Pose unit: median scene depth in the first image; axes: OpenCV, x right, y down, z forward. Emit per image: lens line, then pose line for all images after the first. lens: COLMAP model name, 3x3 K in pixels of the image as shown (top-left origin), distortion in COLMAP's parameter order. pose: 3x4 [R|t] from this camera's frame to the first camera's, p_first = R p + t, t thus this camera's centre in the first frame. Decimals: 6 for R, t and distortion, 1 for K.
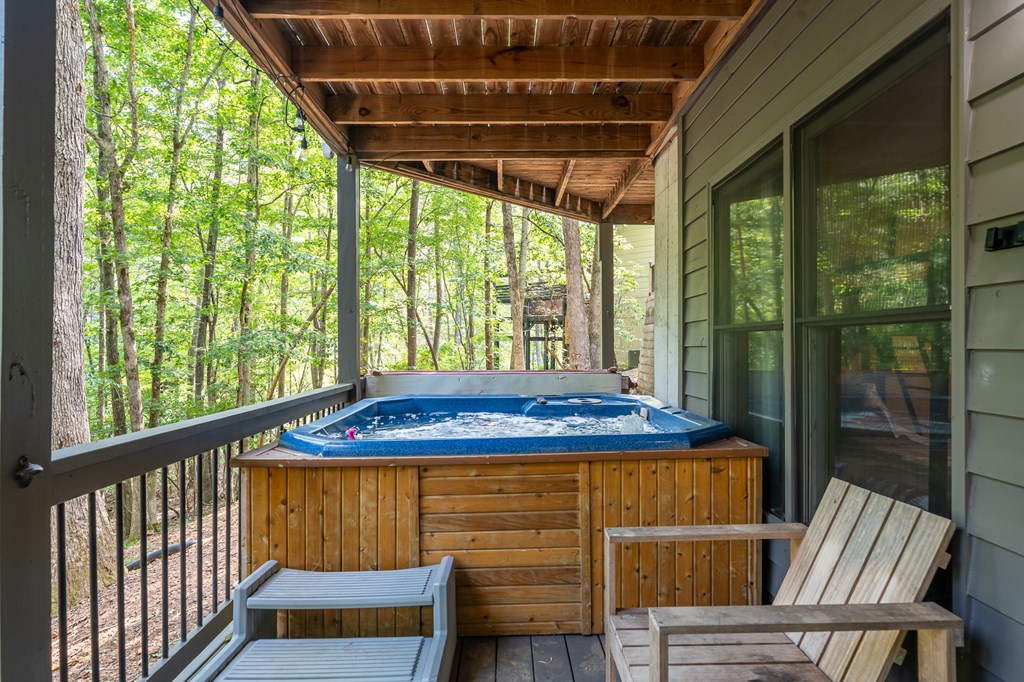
lens RADIAL K [[584.0, 0, 512.0], [0, 584.0, 341.0], [0, 0, 1]] dist [-0.001052, -0.000158]
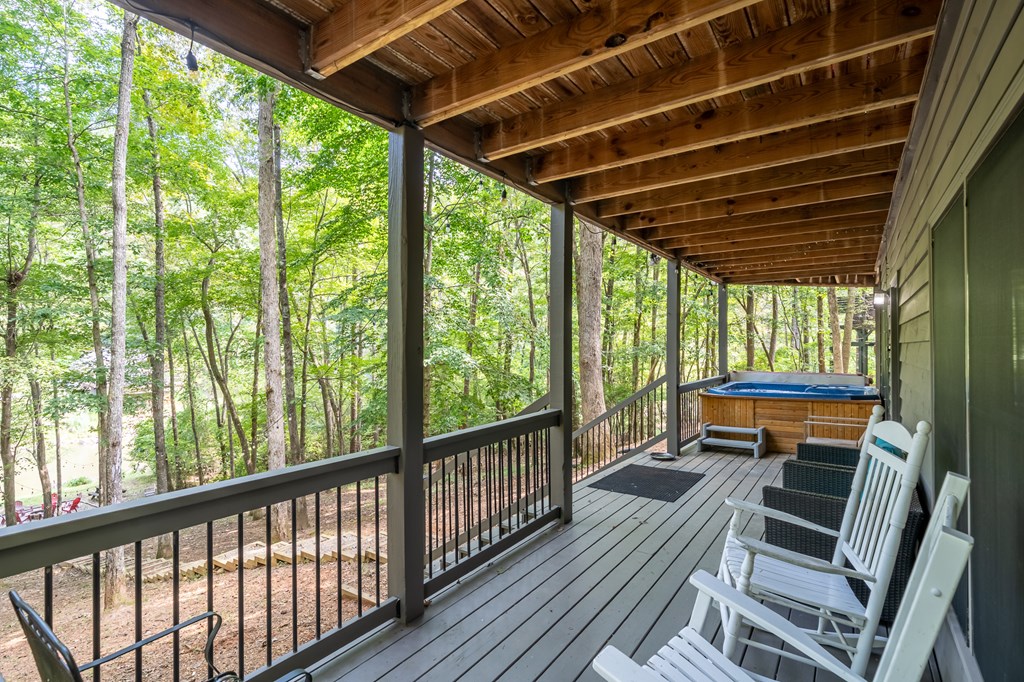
lens RADIAL K [[475.2, 0, 512.0], [0, 475.2, 341.0], [0, 0, 1]] dist [-0.001047, -0.000256]
pose [[0.805311, -0.001179, -0.592852, 0.349901], [-0.000651, 0.999996, -0.002872, -0.120644], [0.592853, 0.002699, 0.805306, -2.080927]]
